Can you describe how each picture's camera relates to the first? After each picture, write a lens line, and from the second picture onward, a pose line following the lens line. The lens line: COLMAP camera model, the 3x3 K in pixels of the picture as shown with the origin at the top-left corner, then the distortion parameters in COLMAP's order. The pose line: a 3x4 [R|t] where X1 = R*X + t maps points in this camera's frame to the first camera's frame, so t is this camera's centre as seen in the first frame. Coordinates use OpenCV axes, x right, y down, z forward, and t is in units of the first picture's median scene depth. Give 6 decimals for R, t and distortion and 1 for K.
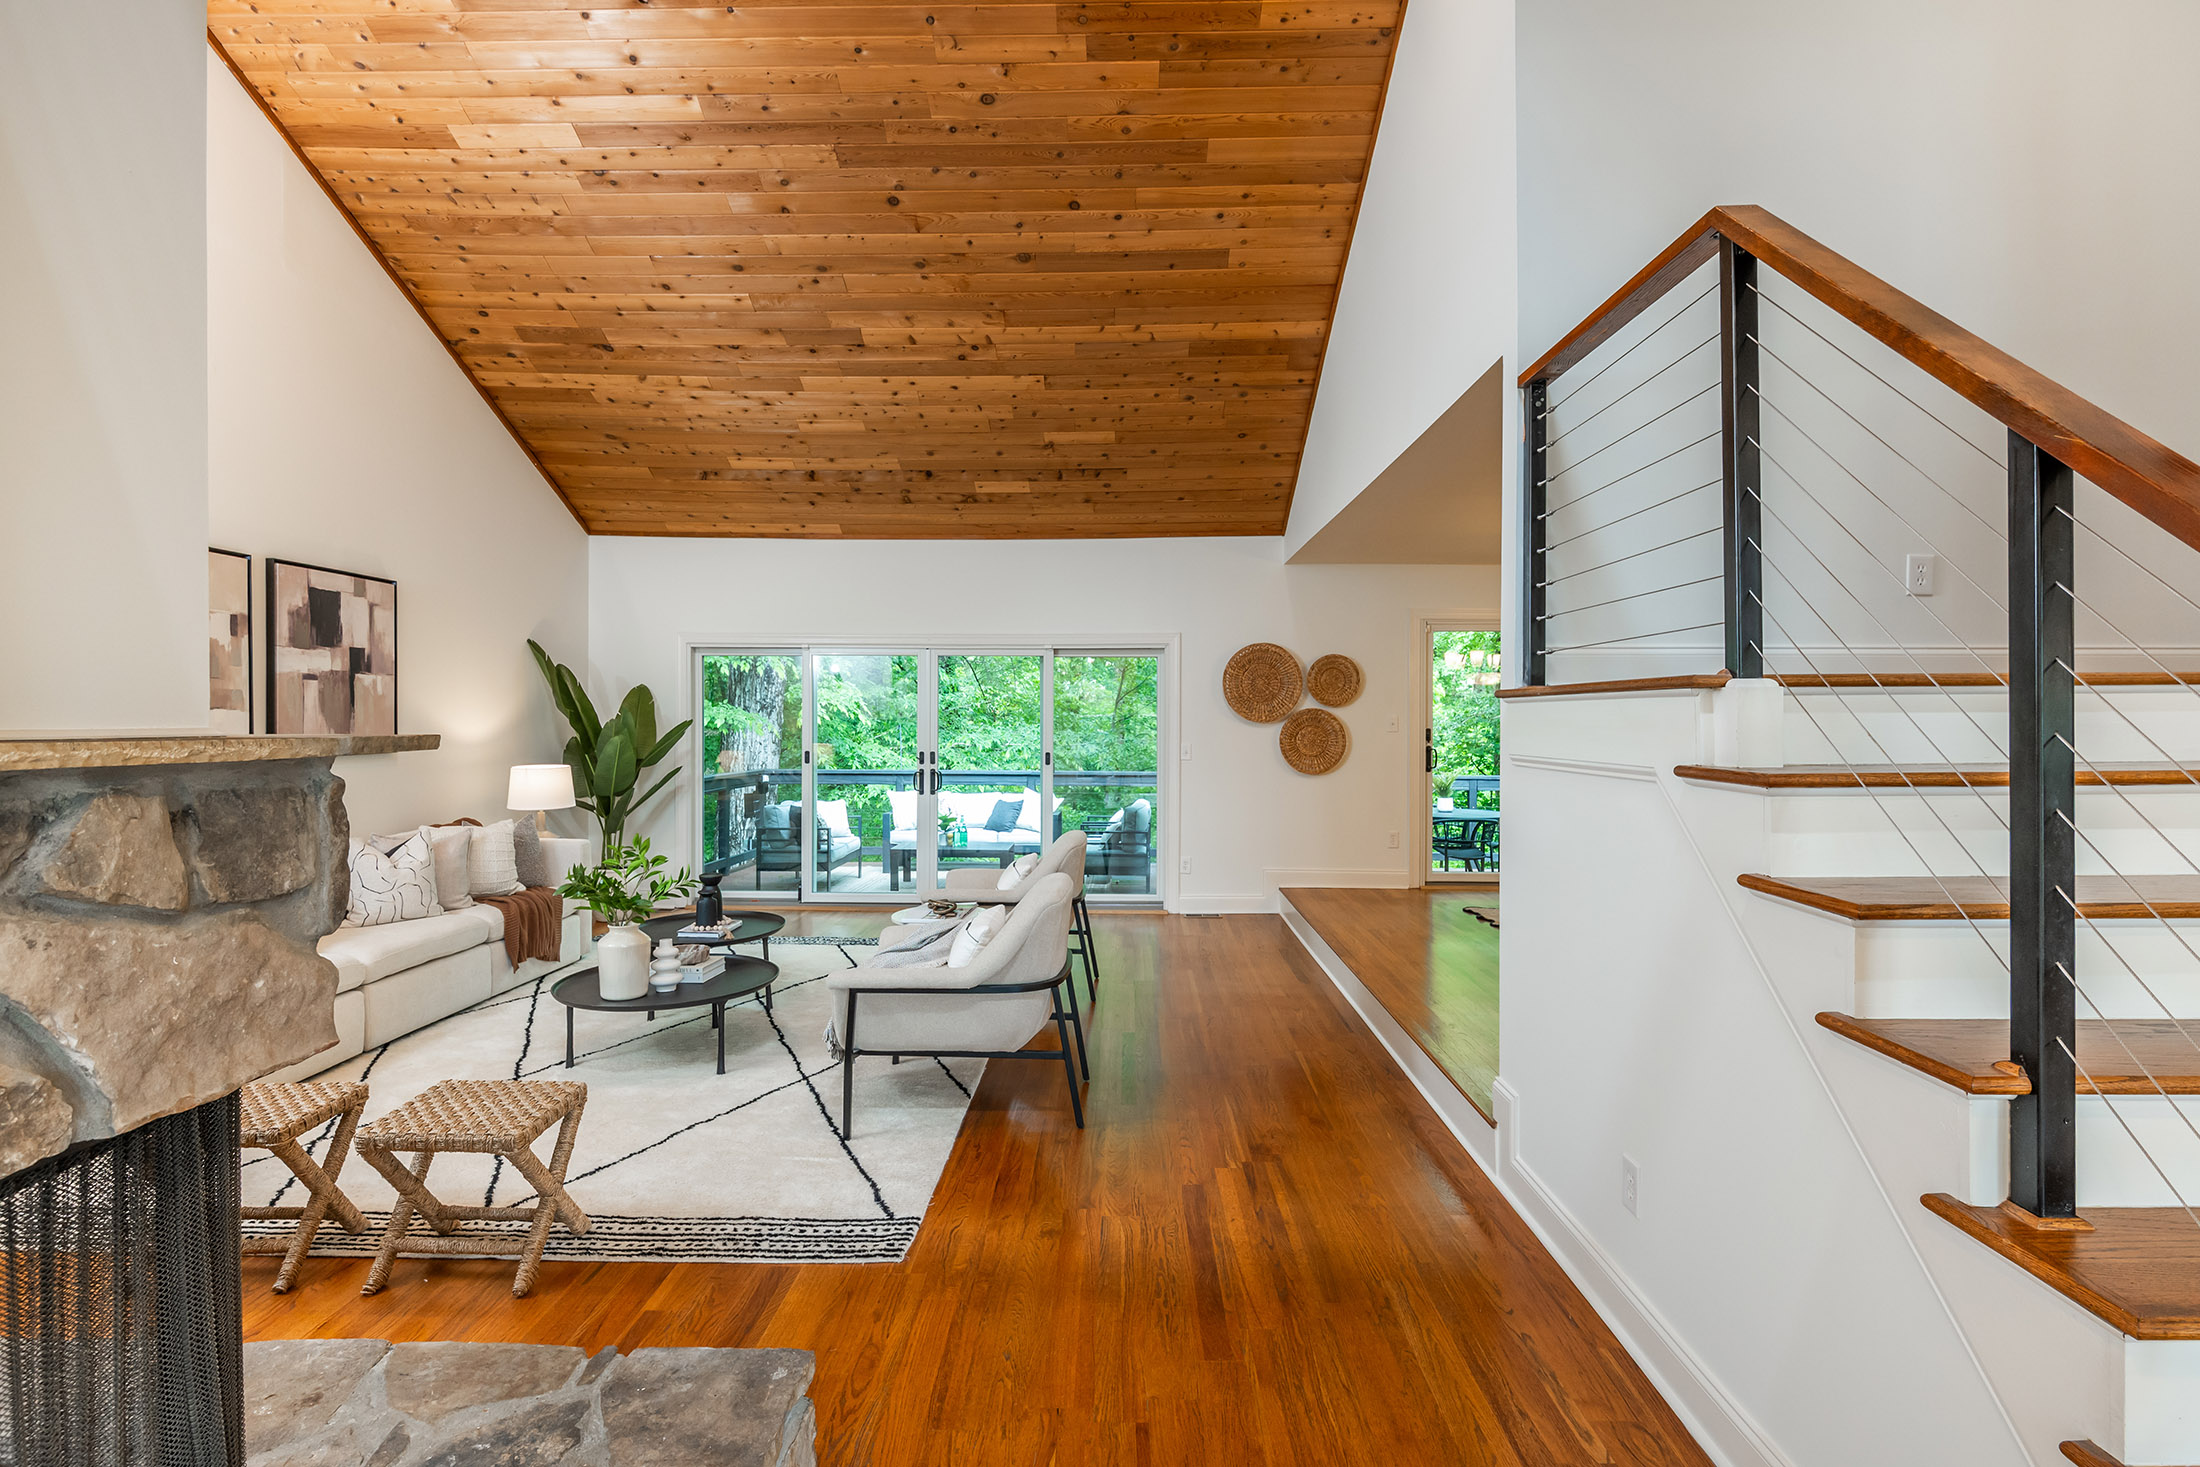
lens RADIAL K [[1051.9, 0, 1100.5], [0, 1051.9, 727.2], [0, 0, 1]] dist [0.006842, -0.007268]
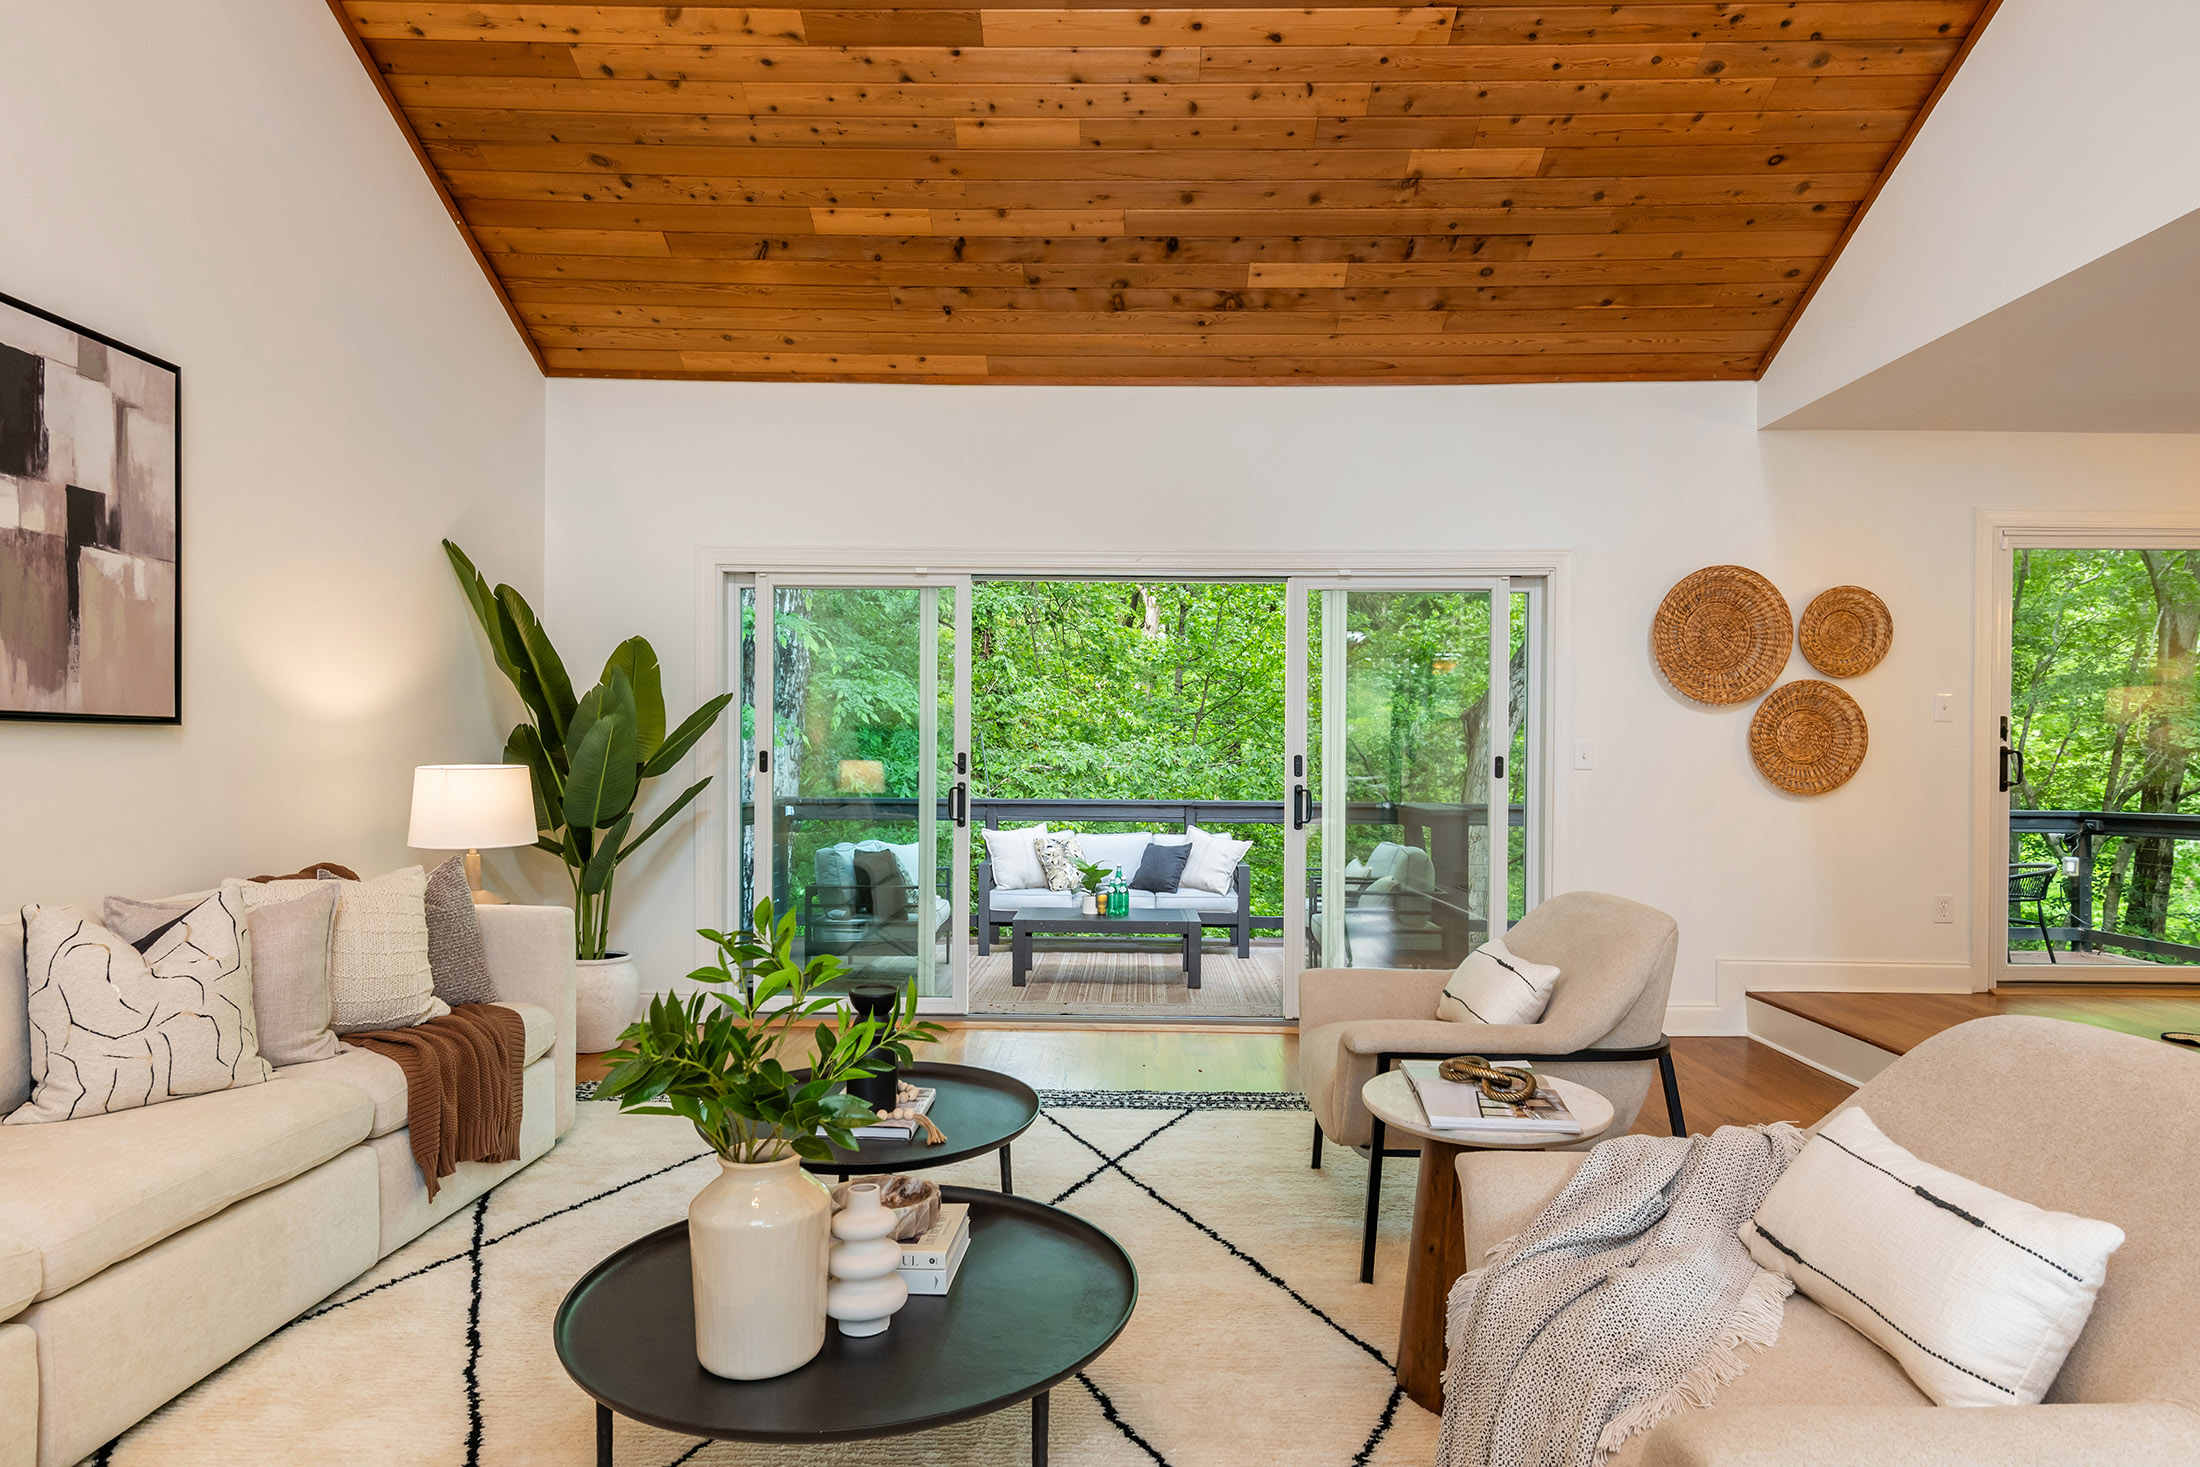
lens RADIAL K [[1244.8, 0, 1103.5], [0, 1244.8, 767.3], [0, 0, 1]] dist [0.007870, -0.004549]
pose [[0.999959, 0.003326, 0.008439, -0.231310], [-0.003327, 0.999994, 0.000091, 0.037859], [-0.008439, -0.000119, 0.999964, 0.392141]]
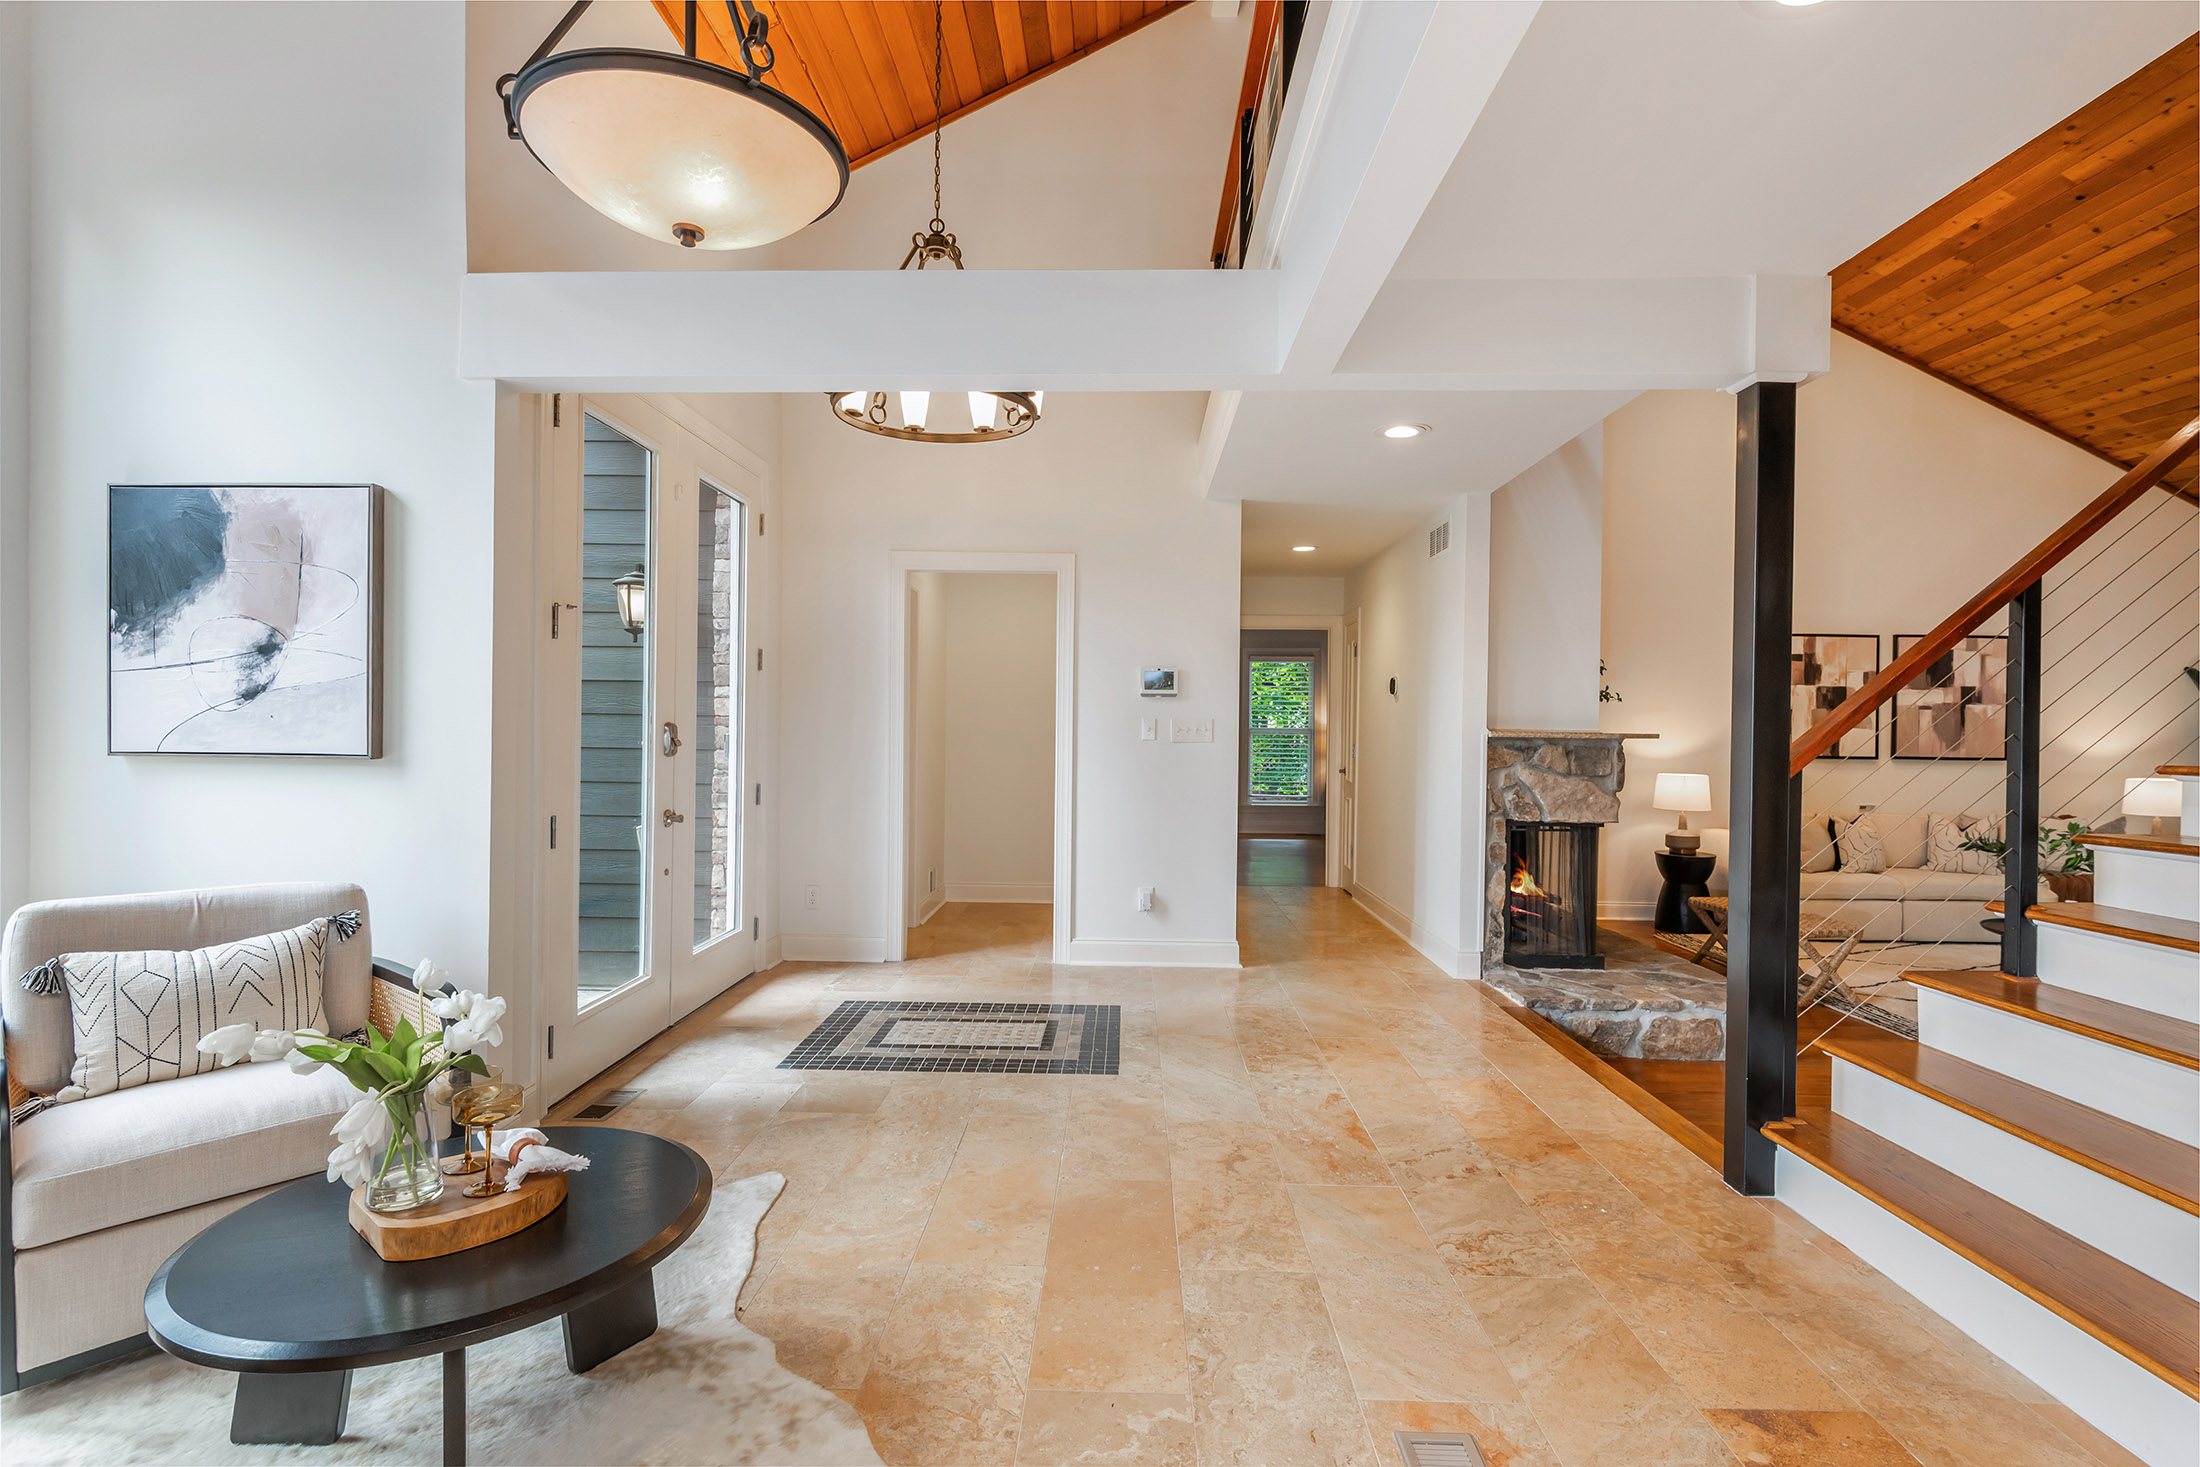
lens RADIAL K [[1051.9, 0, 1093.5], [0, 1051.9, 736.8], [0, 0, 1]] dist [0.006842, -0.007268]
pose [[-0.003087, 0.008455, -0.999959, 0.641006], [-0.022238, 0.999716, 0.008522, 0.006754], [0.999748, 0.022264, -0.002898, -0.166500]]
